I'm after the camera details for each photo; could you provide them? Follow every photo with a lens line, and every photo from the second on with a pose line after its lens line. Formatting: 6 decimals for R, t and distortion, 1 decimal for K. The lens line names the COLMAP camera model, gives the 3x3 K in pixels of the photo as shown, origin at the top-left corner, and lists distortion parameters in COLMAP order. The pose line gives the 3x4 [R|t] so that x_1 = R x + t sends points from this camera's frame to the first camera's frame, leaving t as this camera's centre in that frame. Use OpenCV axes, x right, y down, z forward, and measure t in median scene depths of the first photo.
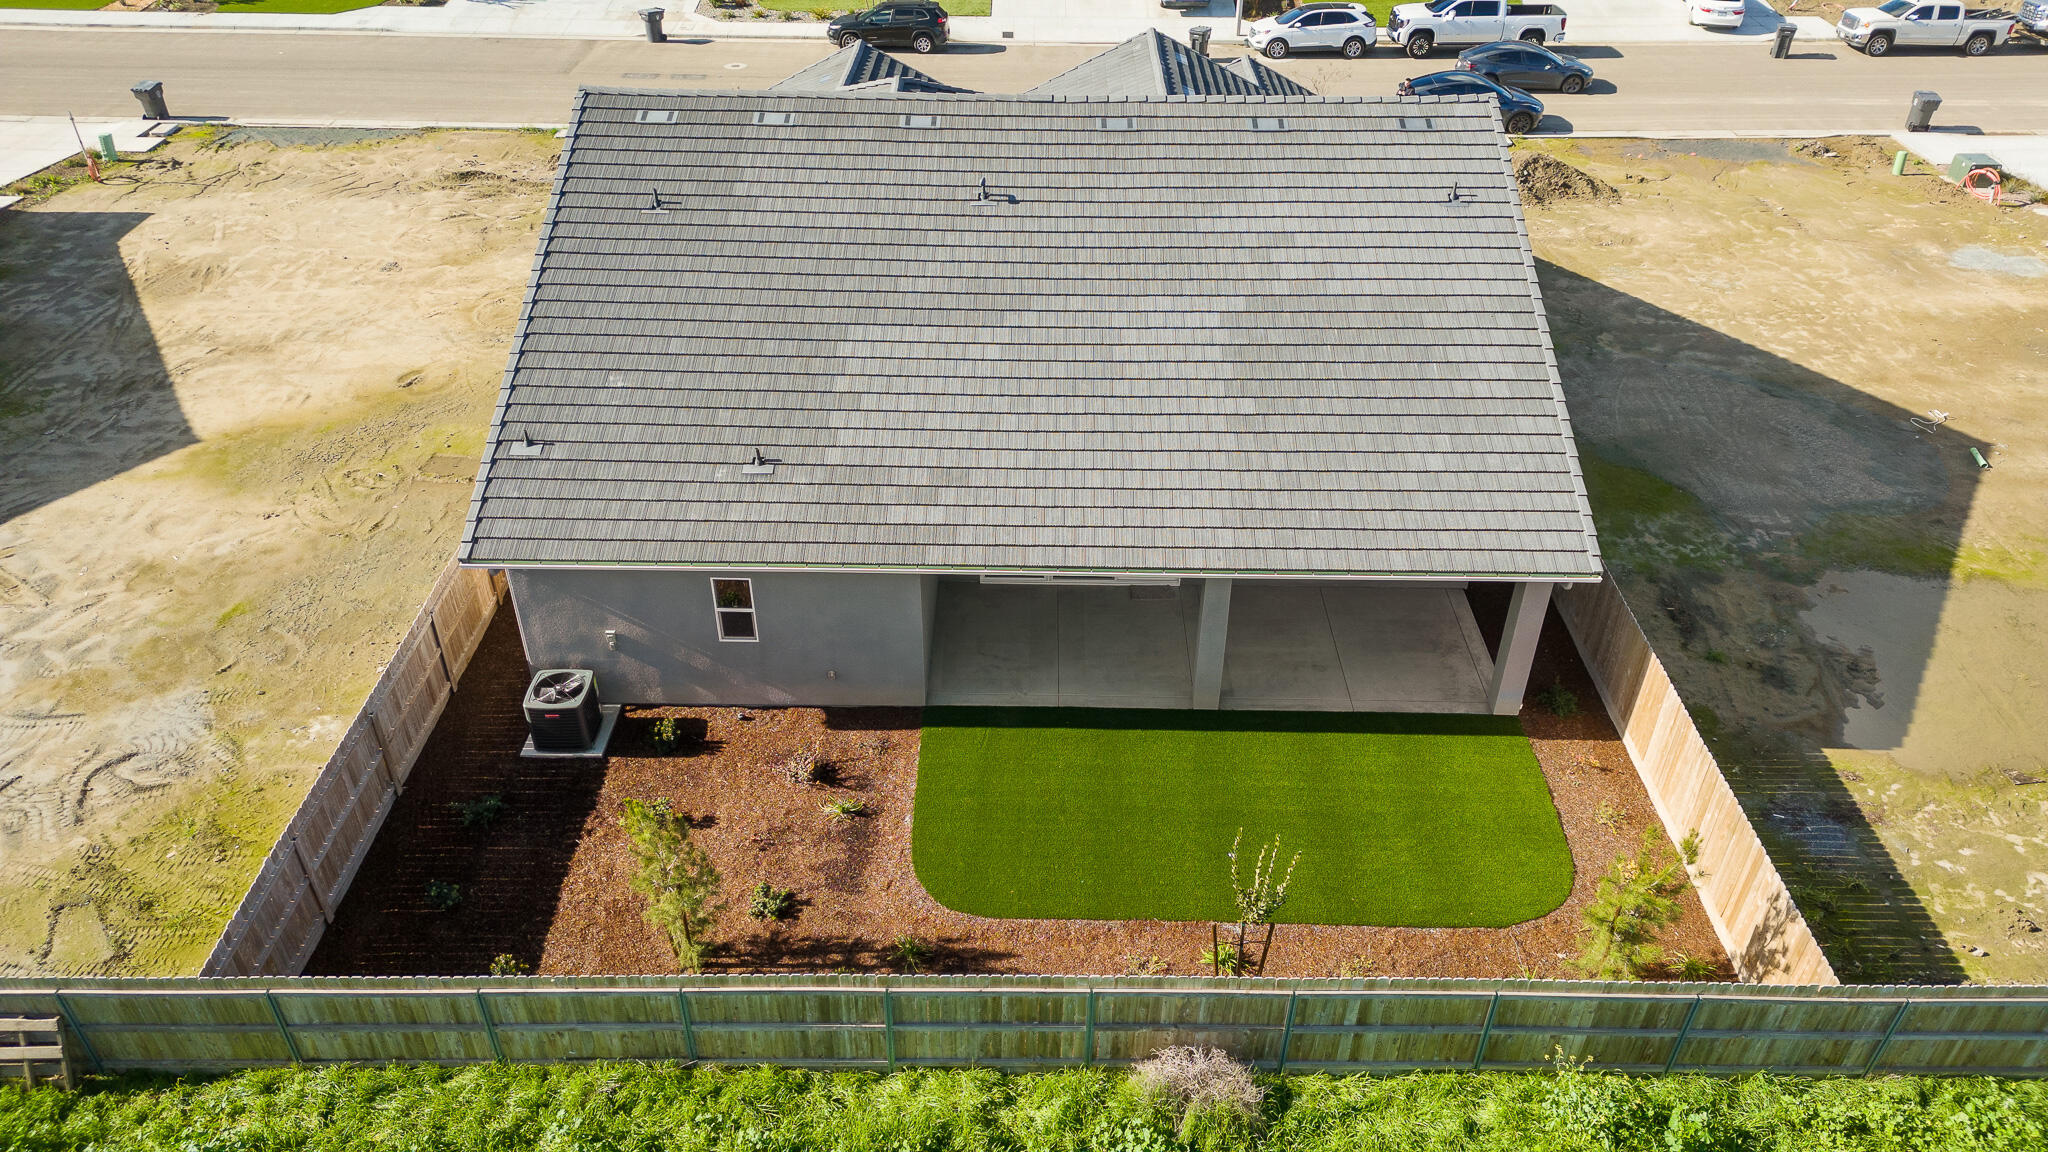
lens RADIAL K [[1435.9, 0, 1032.5], [0, 1435.9, 579.6], [0, 0, 1]] dist [0.076082, -0.079108]
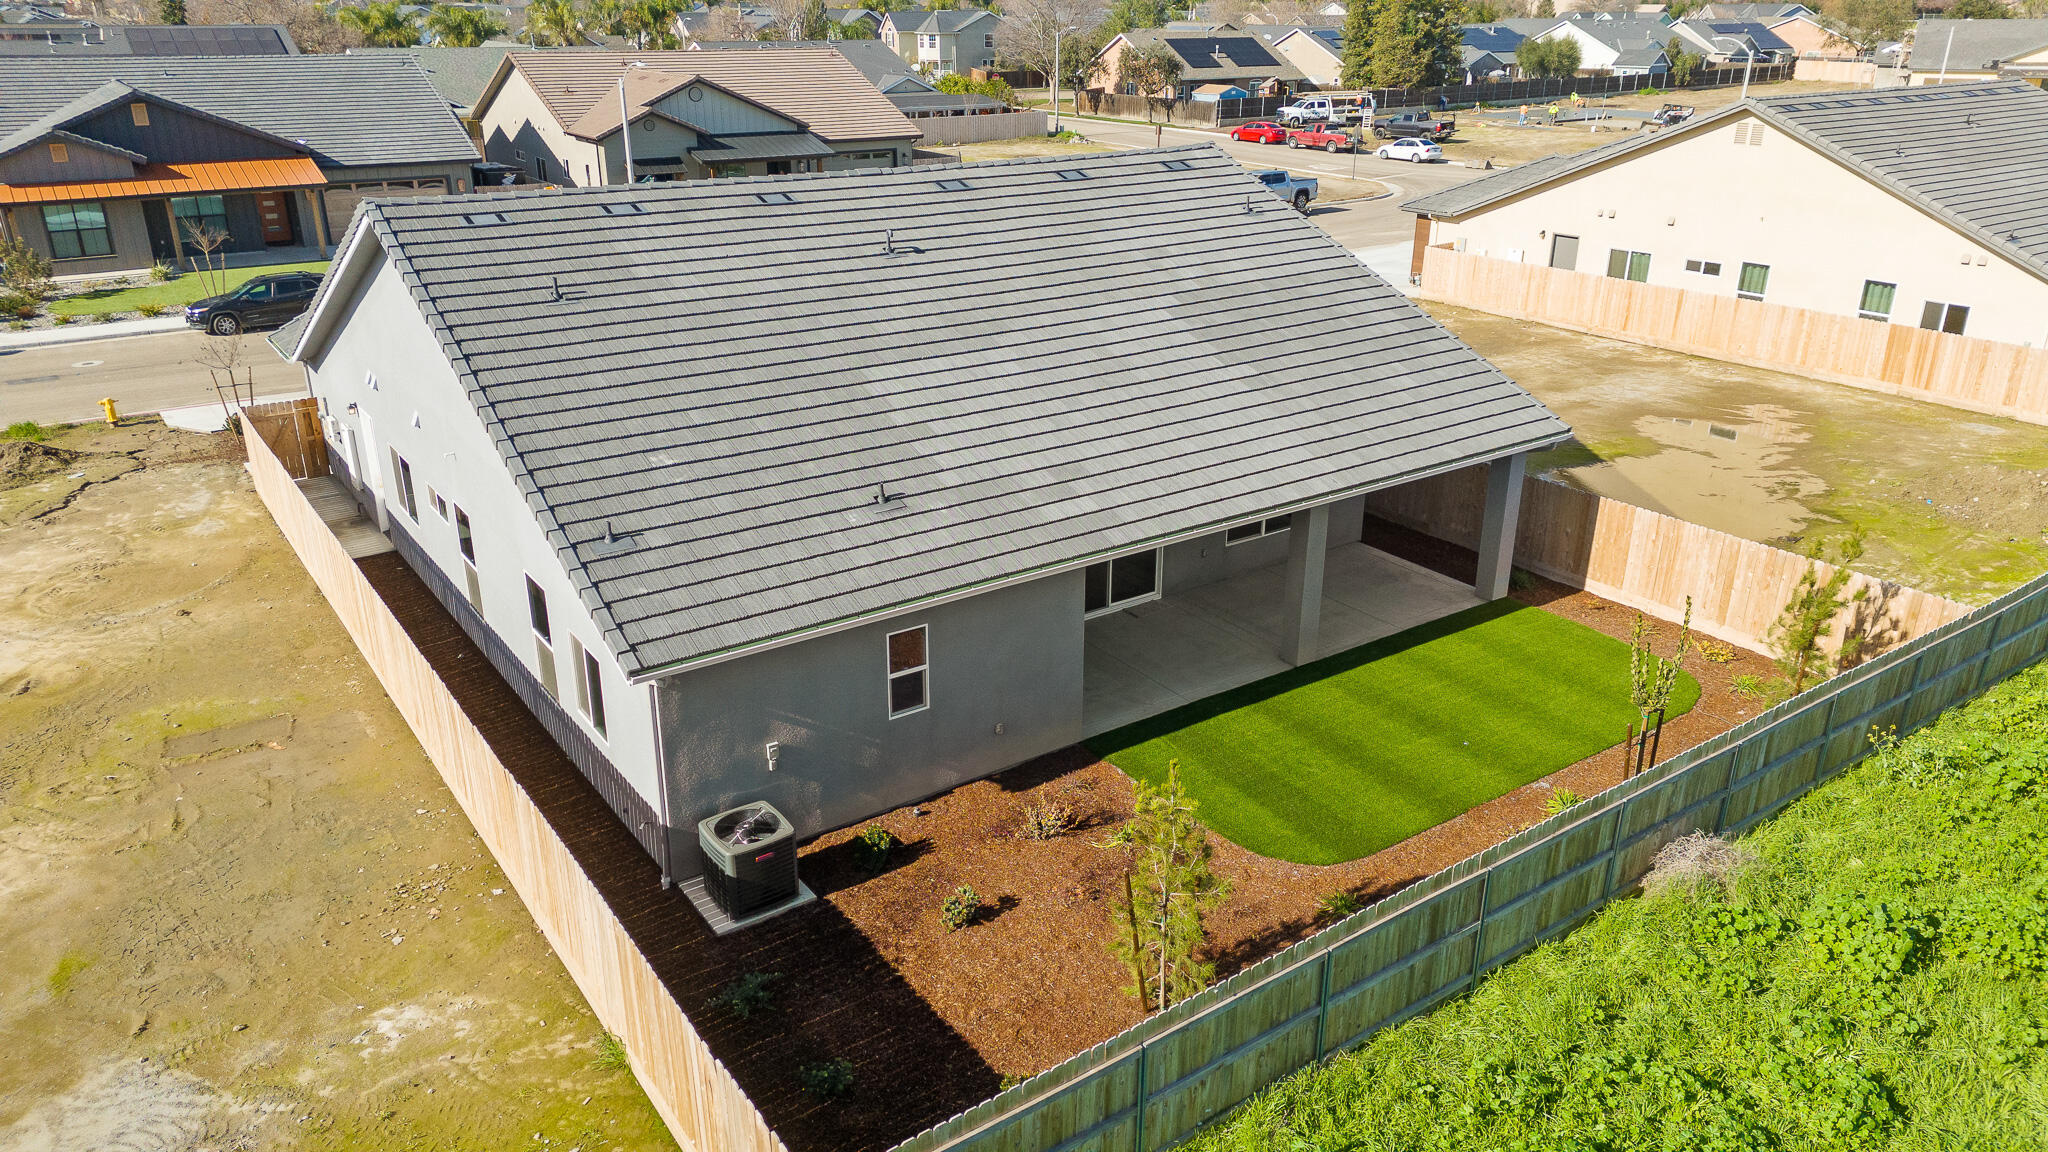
lens RADIAL K [[1435.9, 0, 1032.5], [0, 1435.9, 579.6], [0, 0, 1]] dist [0.076082, -0.079108]
pose [[0.809858, -0.224689, 0.541890, -0.578143], [0.343199, 0.930632, -0.127036, 0.100285], [-0.475756, 0.288857, 0.830793, 0.249287]]
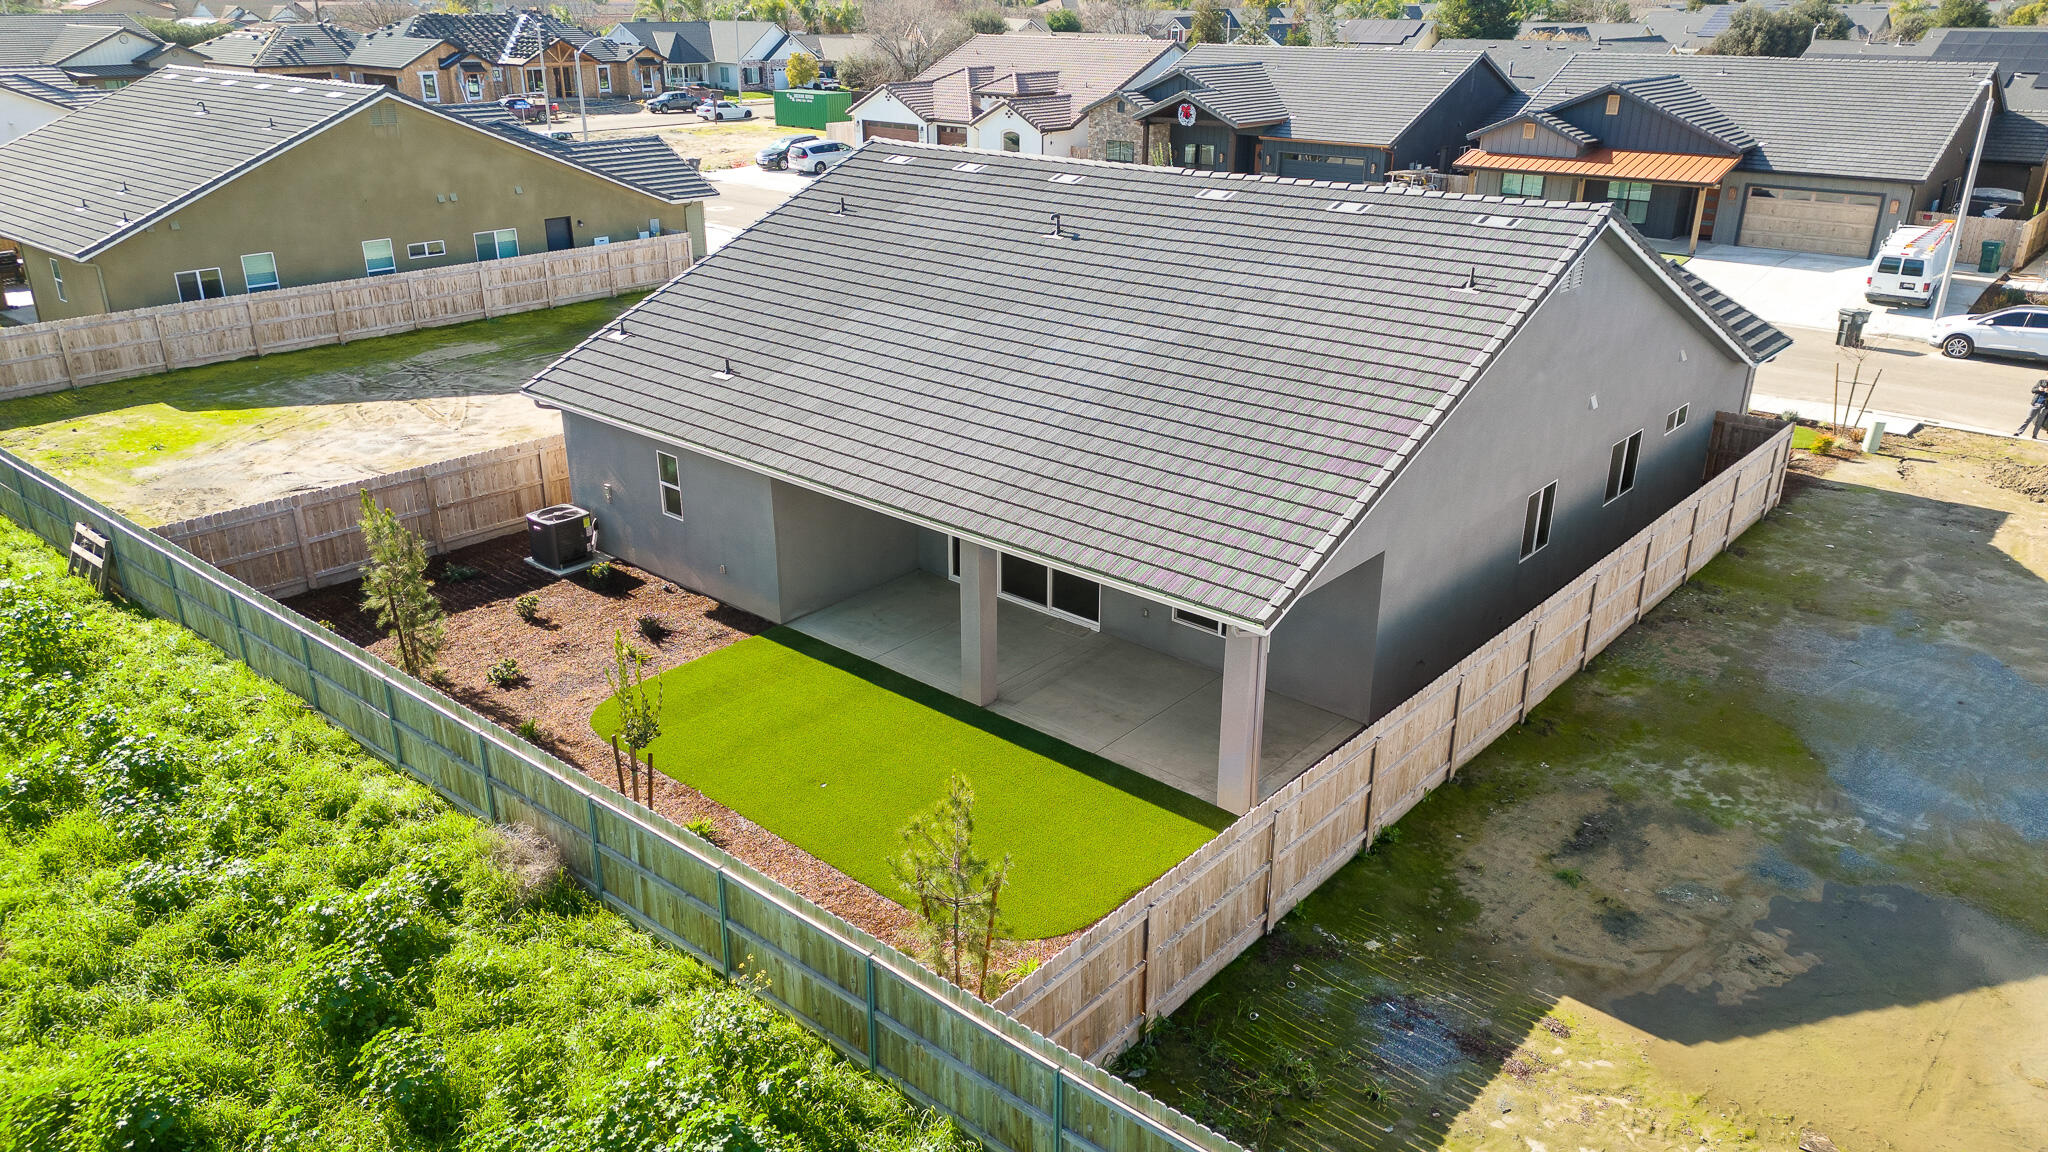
lens RADIAL K [[1447.4, 0, 1038.1], [0, 1447.4, 609.4], [0, 0, 1]] dist [0.080337, -0.081585]
pose [[0.760528, 0.252220, -0.598317, 0.742141], [-0.376747, 0.921908, -0.090258, 0.105870], [0.528828, 0.294058, 0.796160, 0.238505]]
